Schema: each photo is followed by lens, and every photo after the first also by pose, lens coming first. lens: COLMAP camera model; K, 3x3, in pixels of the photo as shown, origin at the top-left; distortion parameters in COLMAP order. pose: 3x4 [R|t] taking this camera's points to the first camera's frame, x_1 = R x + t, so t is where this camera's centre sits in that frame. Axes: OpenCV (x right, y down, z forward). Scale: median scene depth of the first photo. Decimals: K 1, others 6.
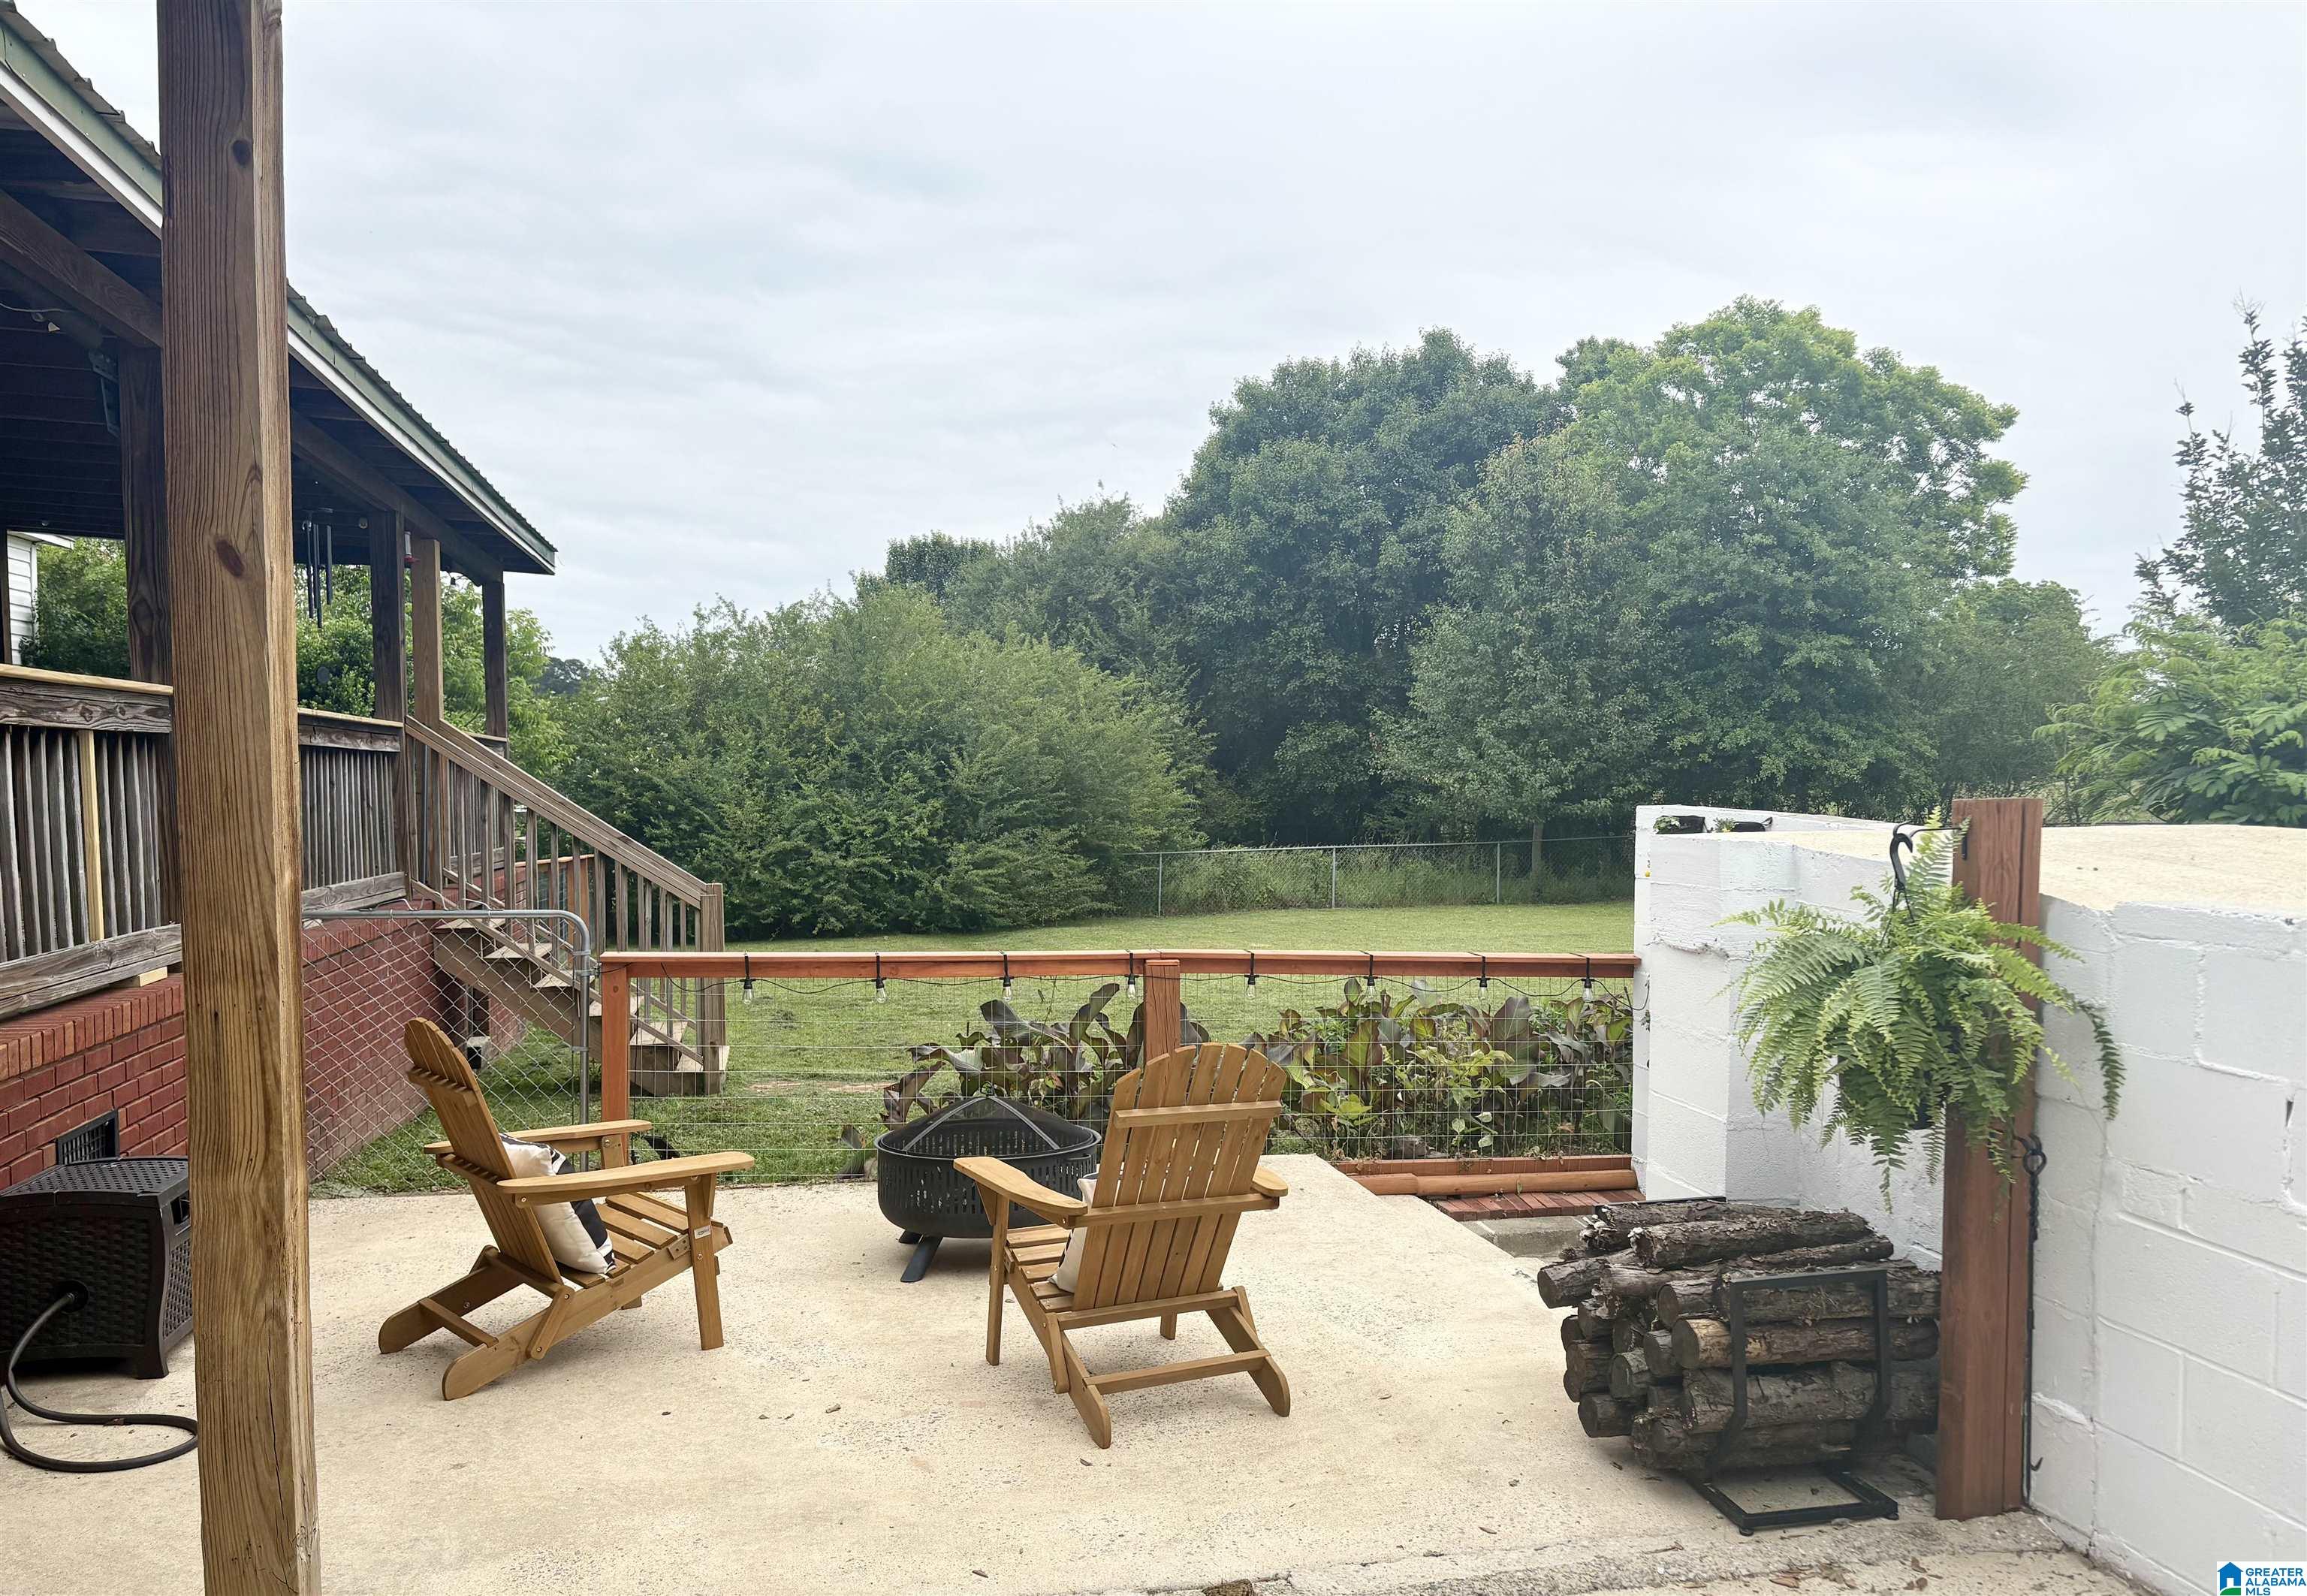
lens RADIAL K [[1733.0, 0, 1158.7], [0, 1733.0, 933.3], [0, 0, 1]] dist [-0.016295, -0.002848]
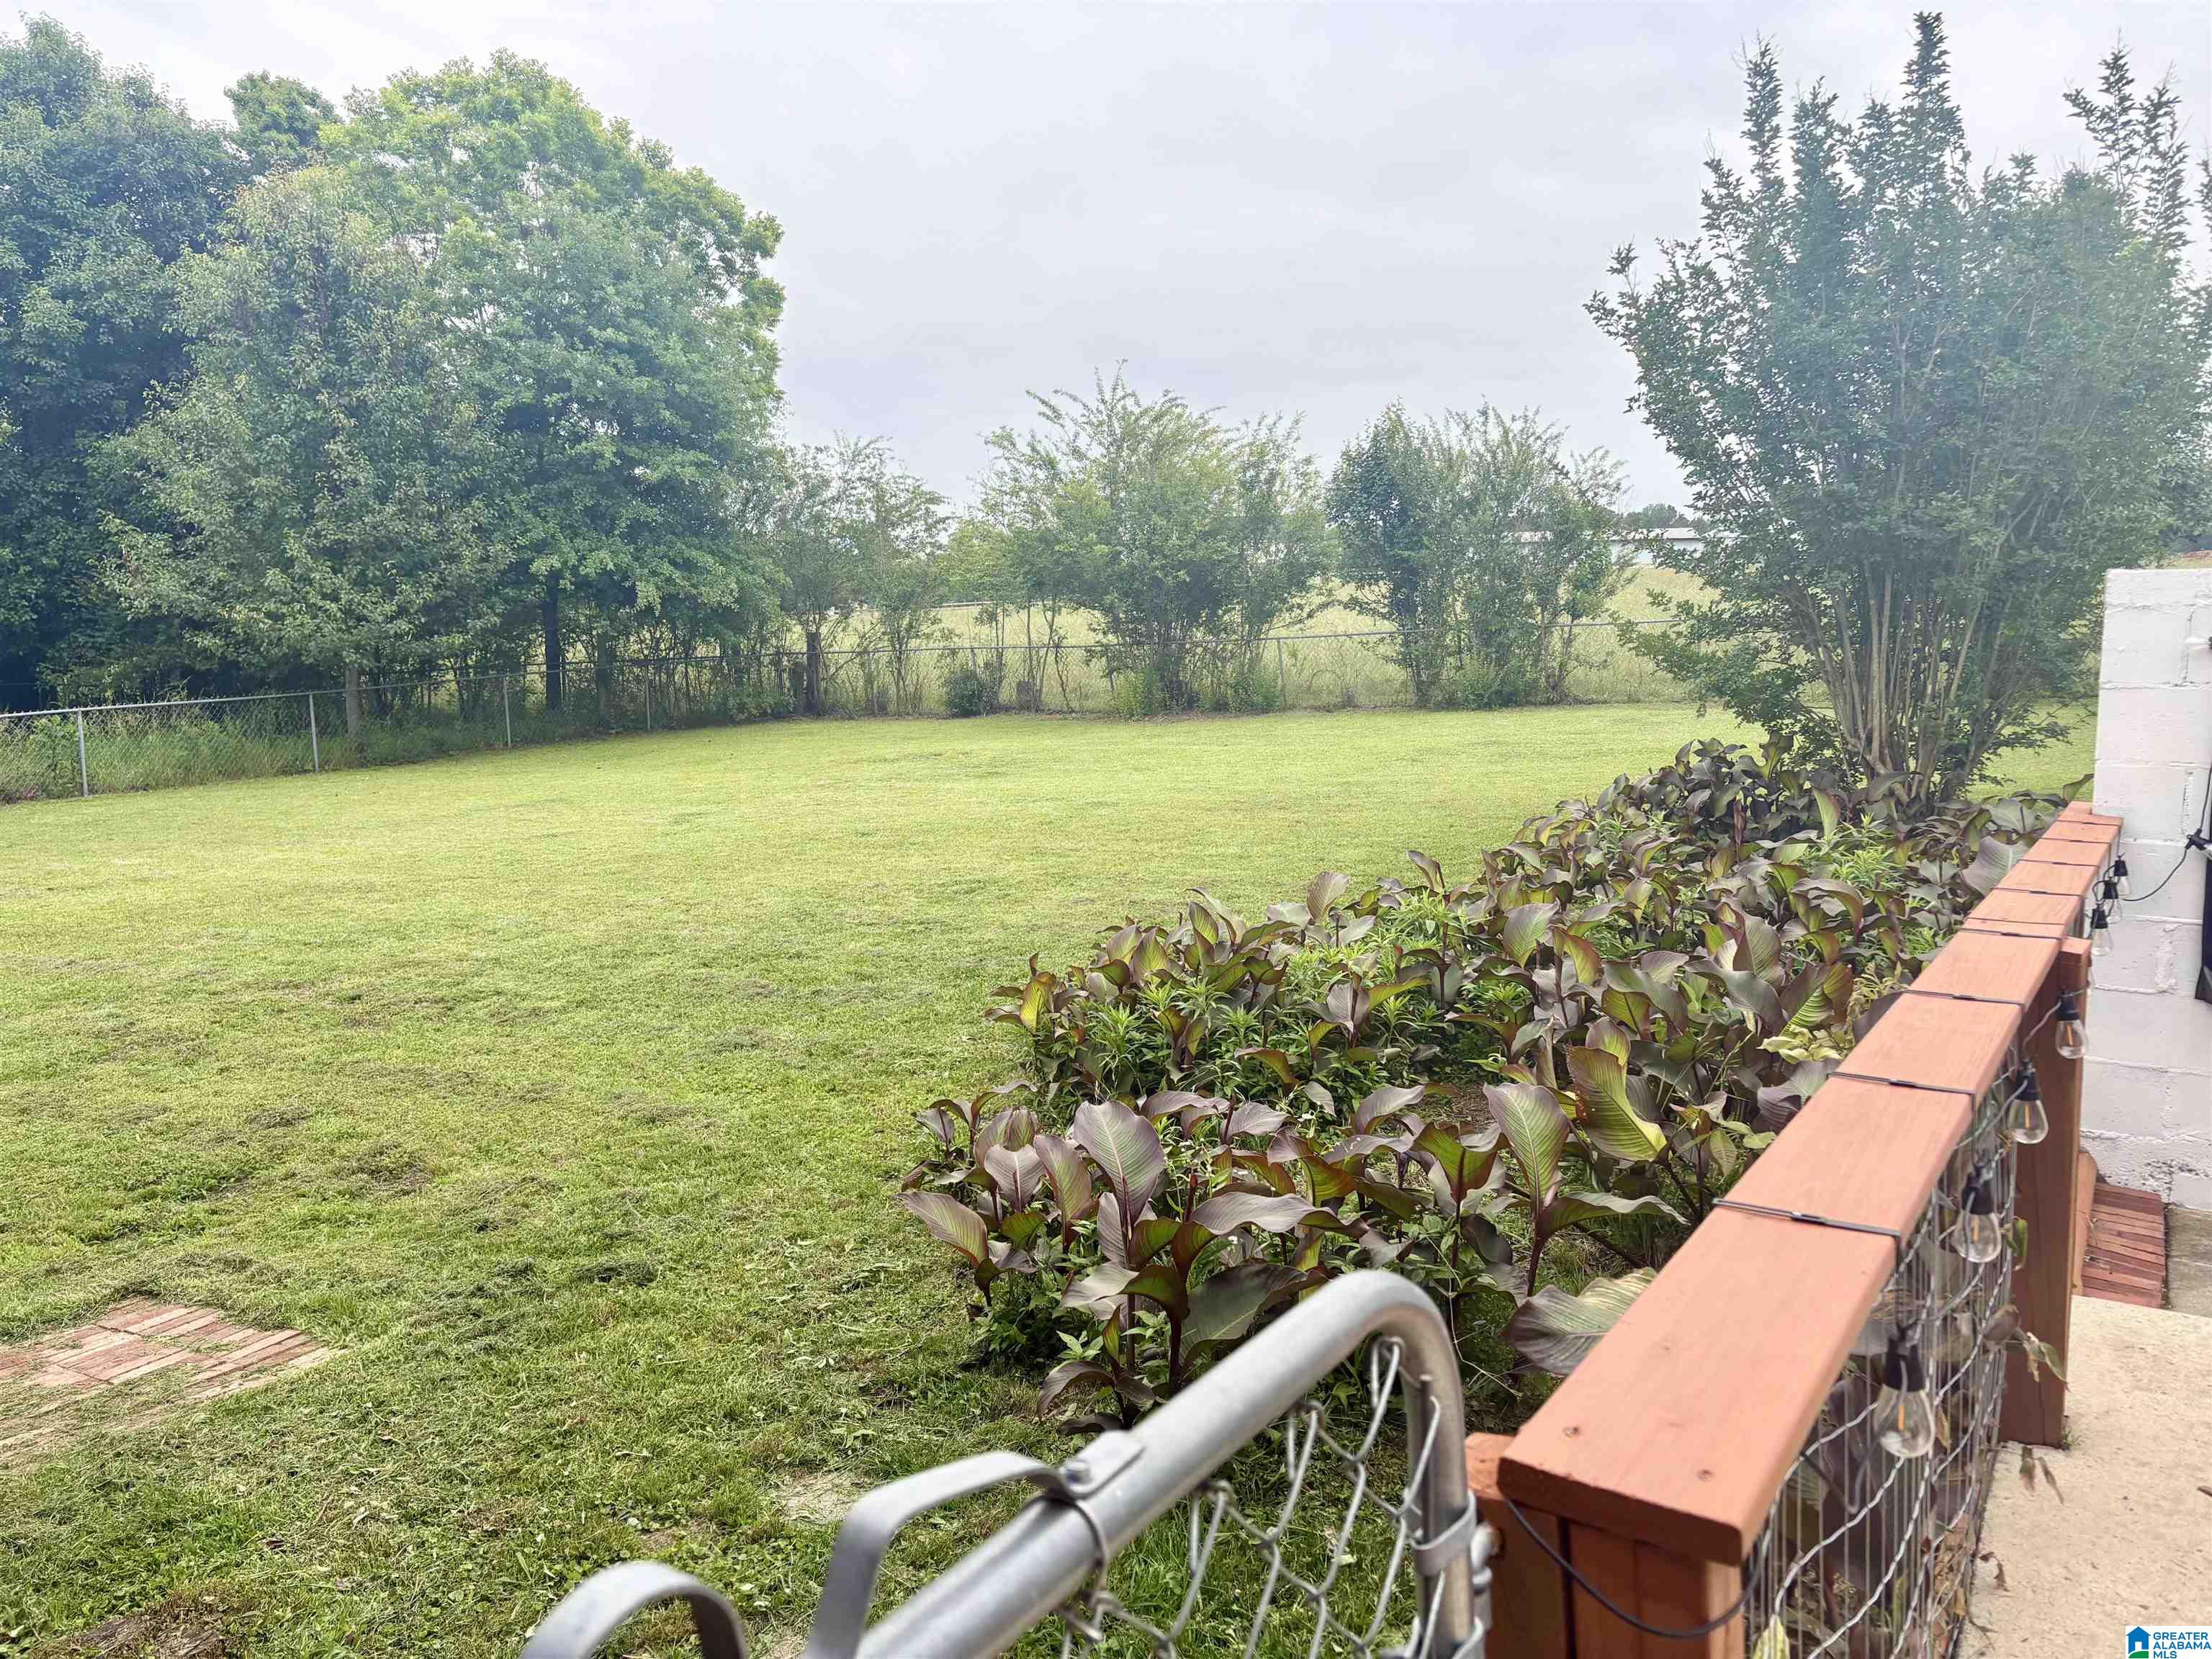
lens RADIAL K [[1663.3, 0, 1110.0], [0, 1663.3, 823.1], [0, 0, 1]] dist [0.071102, -0.081817]
pose [[0.691813, -0.101030, 0.714974, -0.108080], [0.080318, 0.994786, 0.062853, -0.013176], [-0.717596, 0.013943, 0.696320, 0.216571]]
